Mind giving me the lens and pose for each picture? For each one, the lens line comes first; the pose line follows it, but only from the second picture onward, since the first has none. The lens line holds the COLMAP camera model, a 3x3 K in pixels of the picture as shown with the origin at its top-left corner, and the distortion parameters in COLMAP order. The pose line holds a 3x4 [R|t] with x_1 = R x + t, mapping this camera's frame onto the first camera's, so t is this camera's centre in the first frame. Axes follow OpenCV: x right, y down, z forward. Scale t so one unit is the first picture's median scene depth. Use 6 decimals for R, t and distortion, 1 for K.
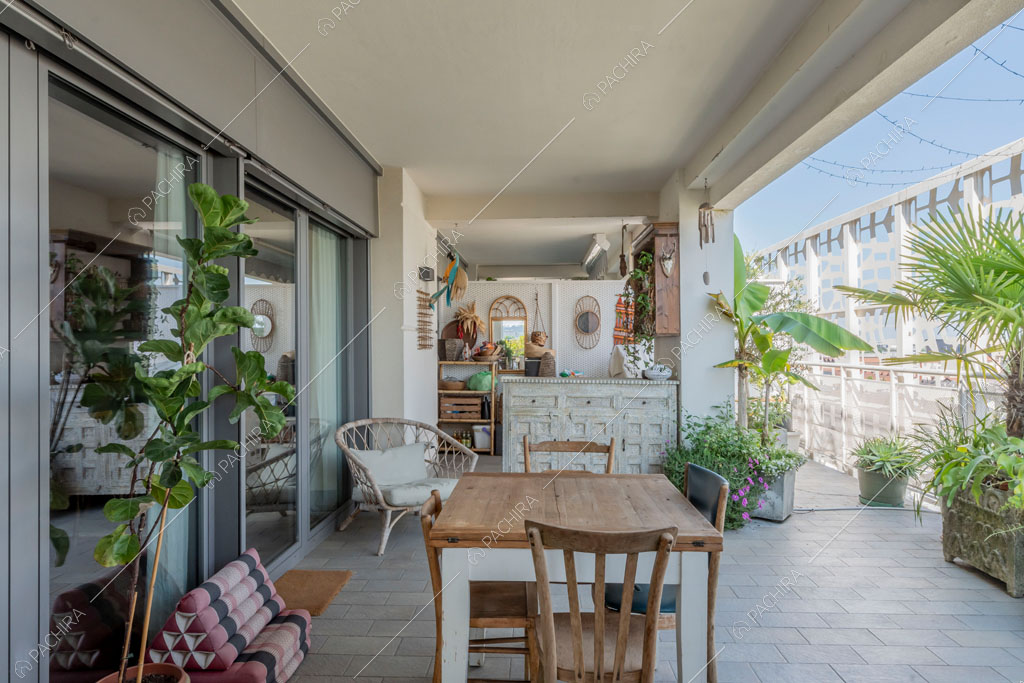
lens RADIAL K [[630.2, 0, 511.3], [0, 630.2, 339.9], [0, 0, 1]] dist [-0.007844, -0.000019]
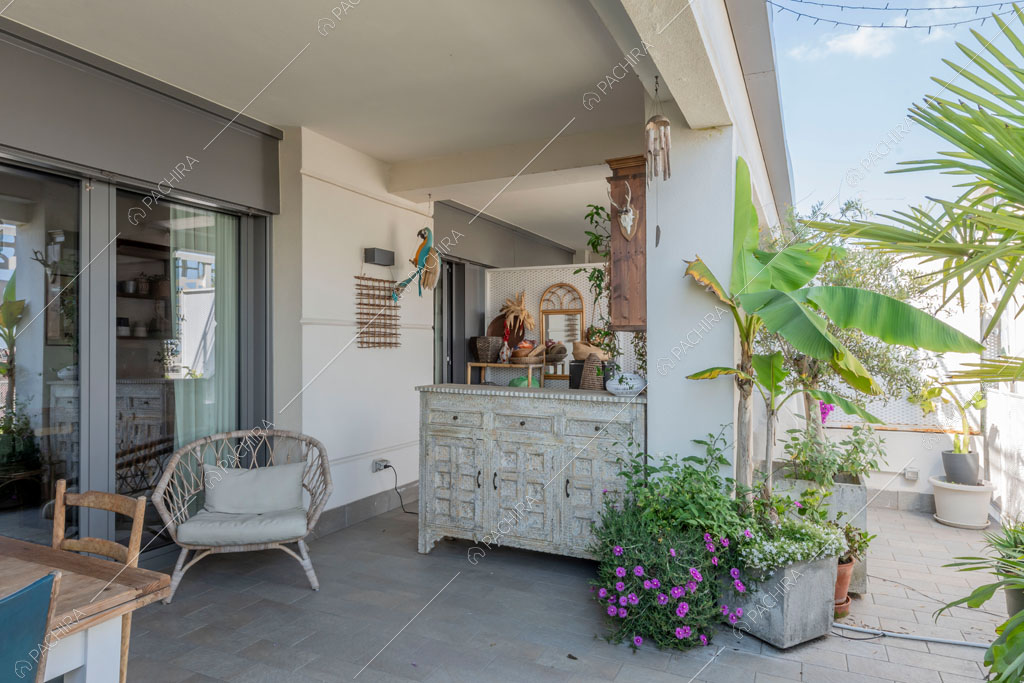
lens RADIAL K [[630.2, 0, 512.0], [0, 630.2, 345.0], [0, 0, 1]] dist [-0.007844, -0.000019]
pose [[0.917052, 0.003474, -0.398753, 0.395949], [-0.000709, 0.999975, 0.007080, 0.005586], [0.398767, -0.006210, 0.917031, 0.344927]]
